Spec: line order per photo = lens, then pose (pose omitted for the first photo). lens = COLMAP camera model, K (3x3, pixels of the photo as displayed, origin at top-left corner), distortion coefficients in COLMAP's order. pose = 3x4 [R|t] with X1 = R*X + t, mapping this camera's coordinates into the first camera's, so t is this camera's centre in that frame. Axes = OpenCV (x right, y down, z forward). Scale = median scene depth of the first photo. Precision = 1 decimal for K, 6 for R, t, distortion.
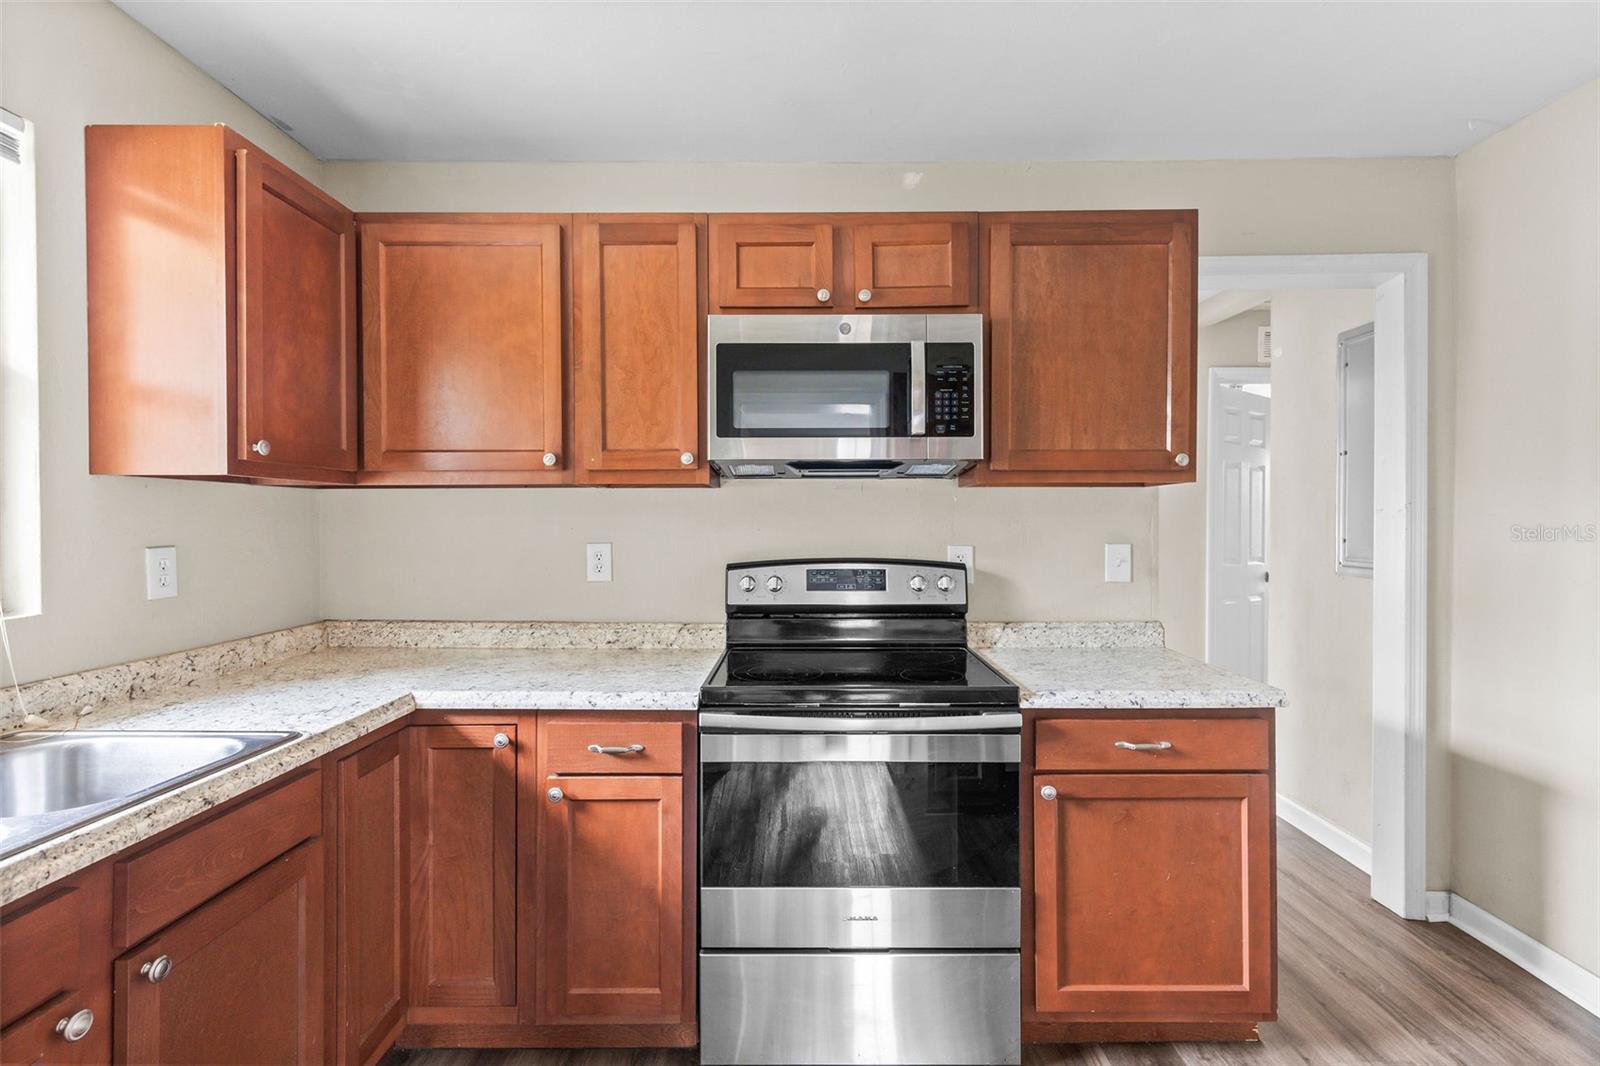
lens RADIAL K [[733.3, 0, 799.6], [0, 733.3, 524.0], [0, 0, 1]] dist [0.005791, 0.000077]
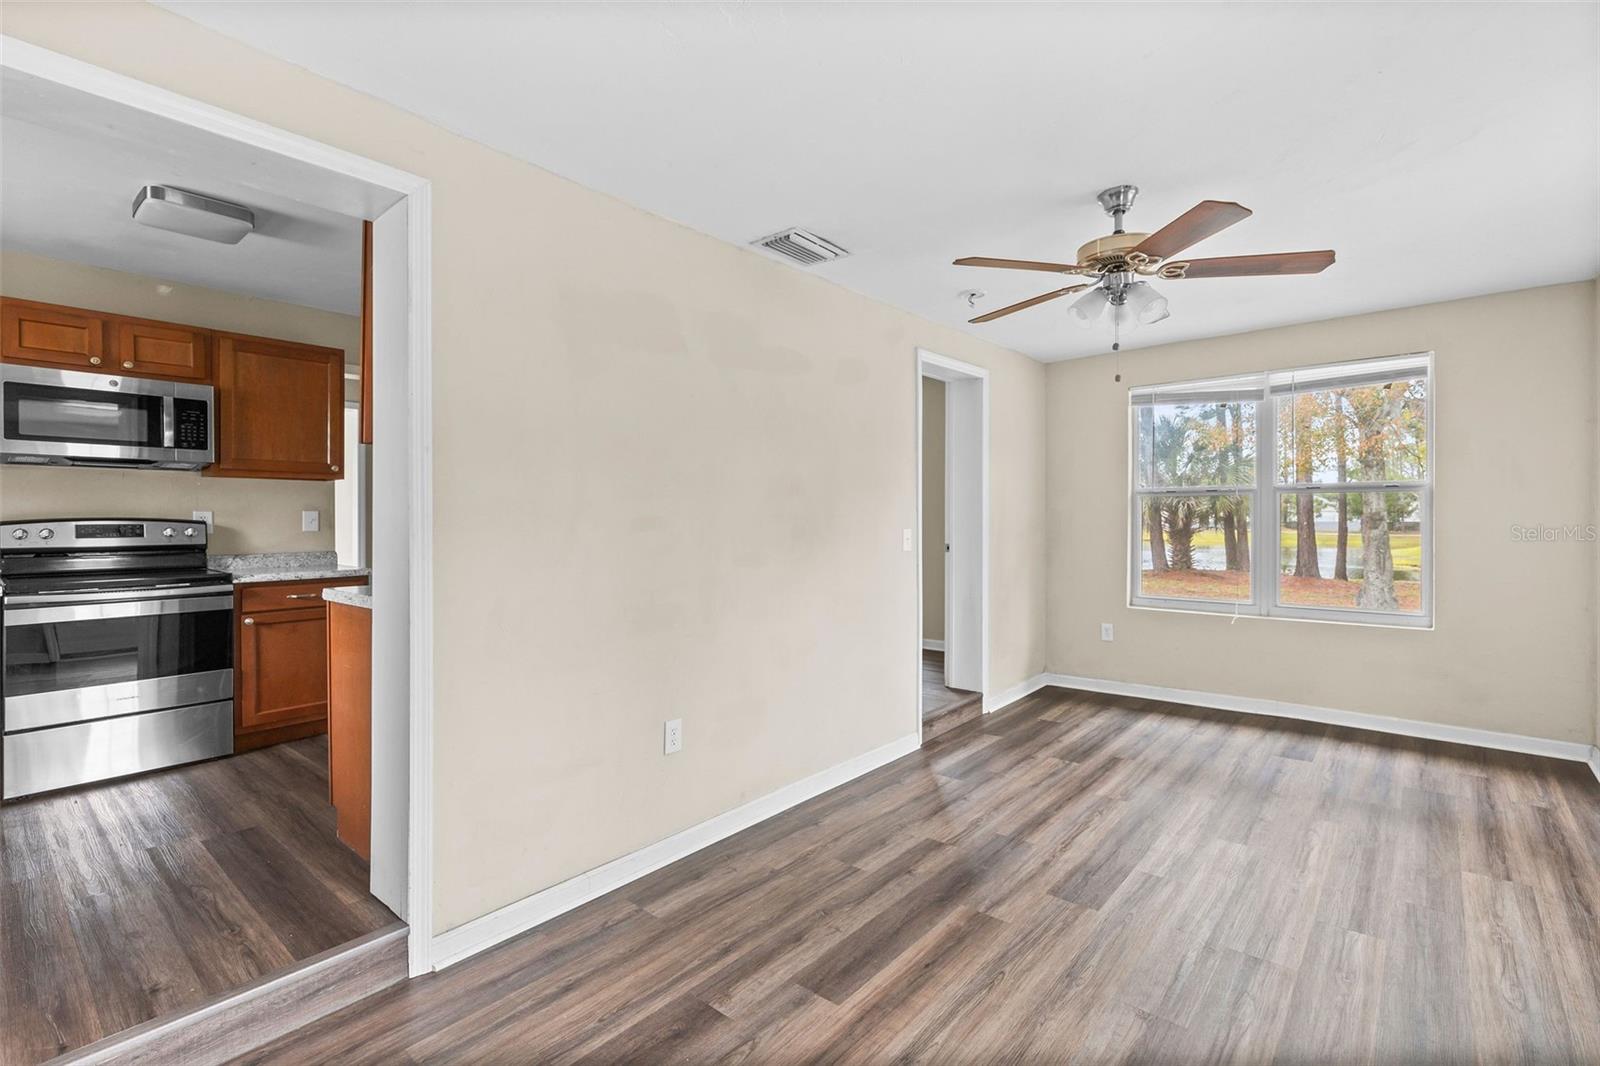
lens RADIAL K [[724.7, 0, 806.1], [0, 724.7, 520.0], [0, 0, 1]] dist [0.002331, 0.000774]
pose [[0.644452, -0.000724, 0.764644, -0.195930], [0.005389, 0.999979, -0.003595, 0.074321], [-0.764626, 0.006438, 0.644443, -1.357067]]
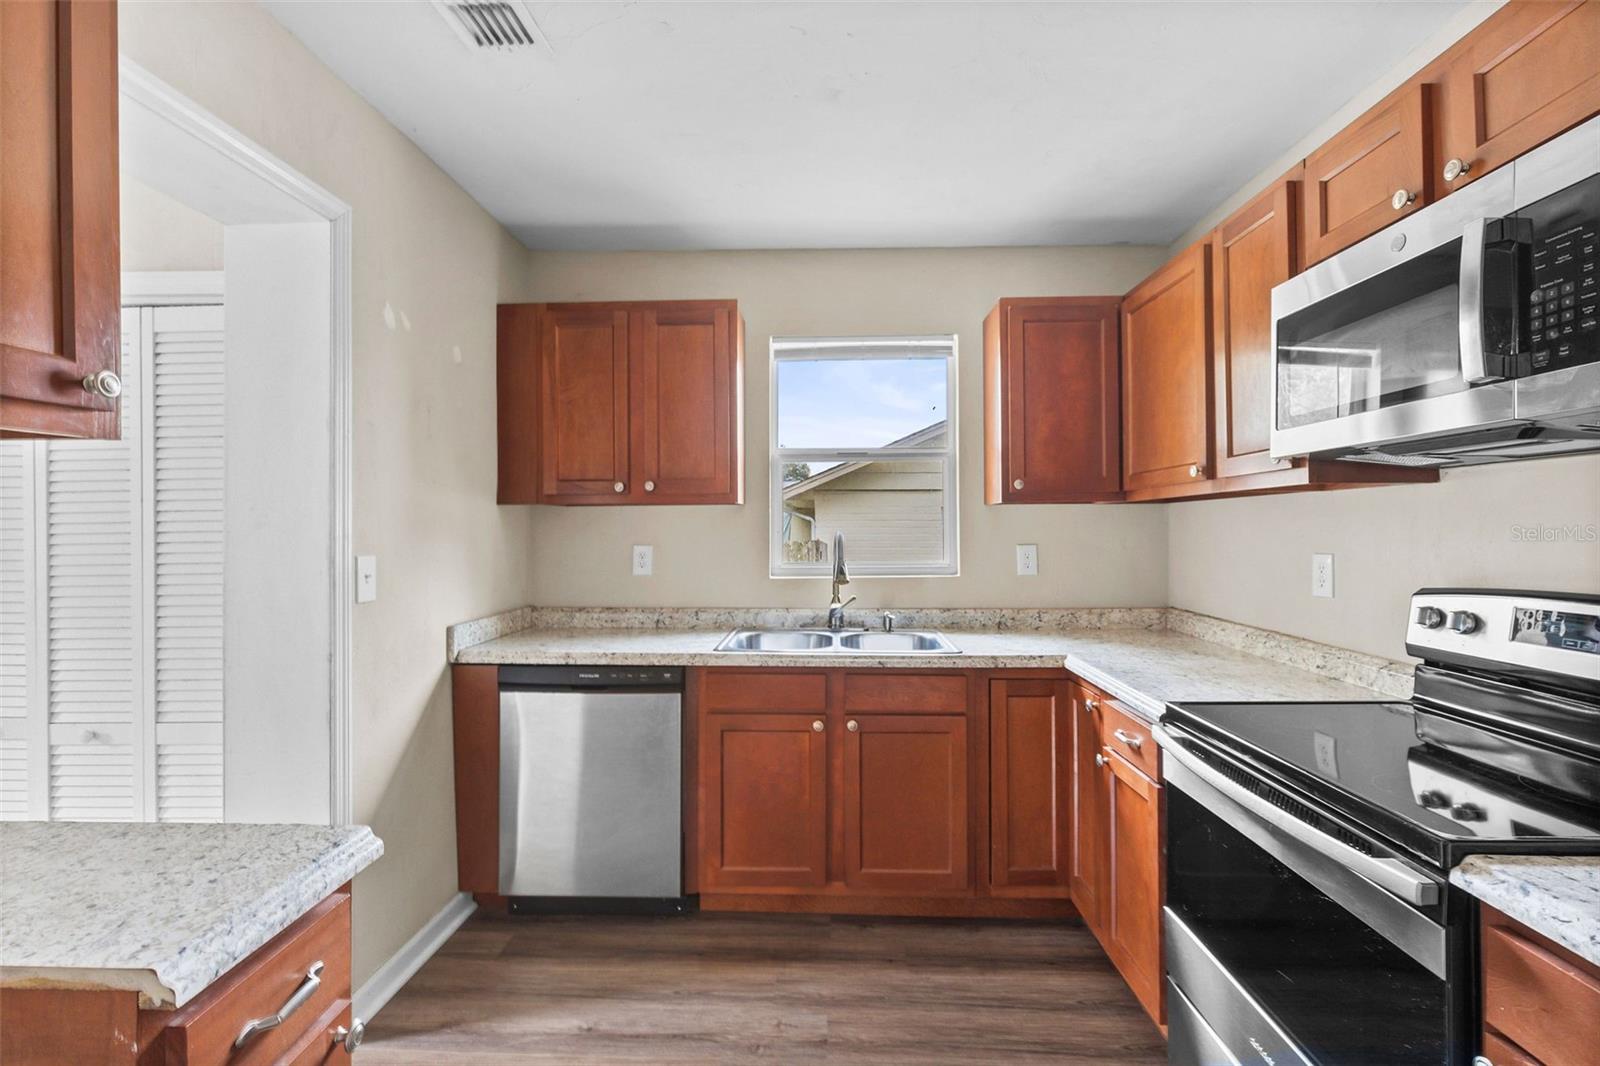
lens RADIAL K [[725.1, 0, 796.5], [0, 725.1, 521.3], [0, 0, 1]] dist [-0.000473, -0.000309]
pose [[-0.029099, -0.009208, -0.999534, 0.723626], [0.001025, 0.999957, -0.009241, -0.006344], [0.999576, -0.001293, -0.029088, 0.461925]]
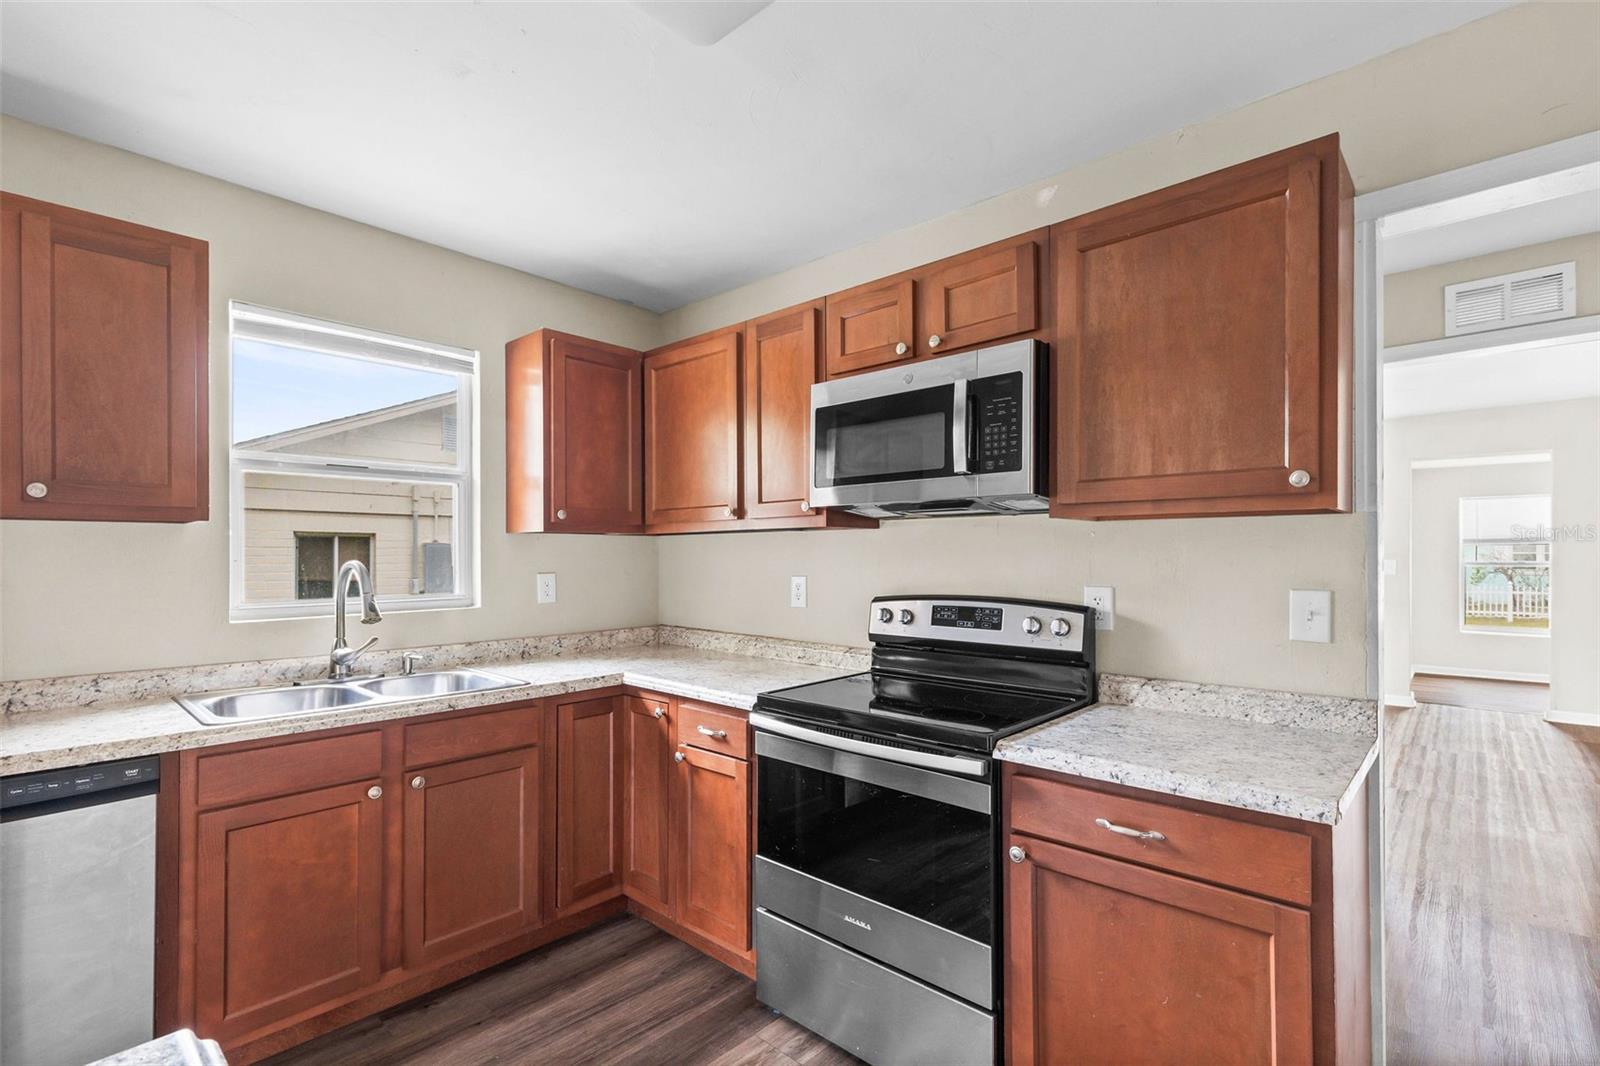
lens RADIAL K [[737.0, 0, 797.7], [0, 737.0, 552.3], [0, 0, 1]] dist [0.006738, 0.000136]
pose [[0.740031, -0.002152, -0.672569, 0.648421], [-0.002244, 0.999981, -0.005669, -0.007816], [0.672569, 0.005704, 0.740013, 0.104419]]
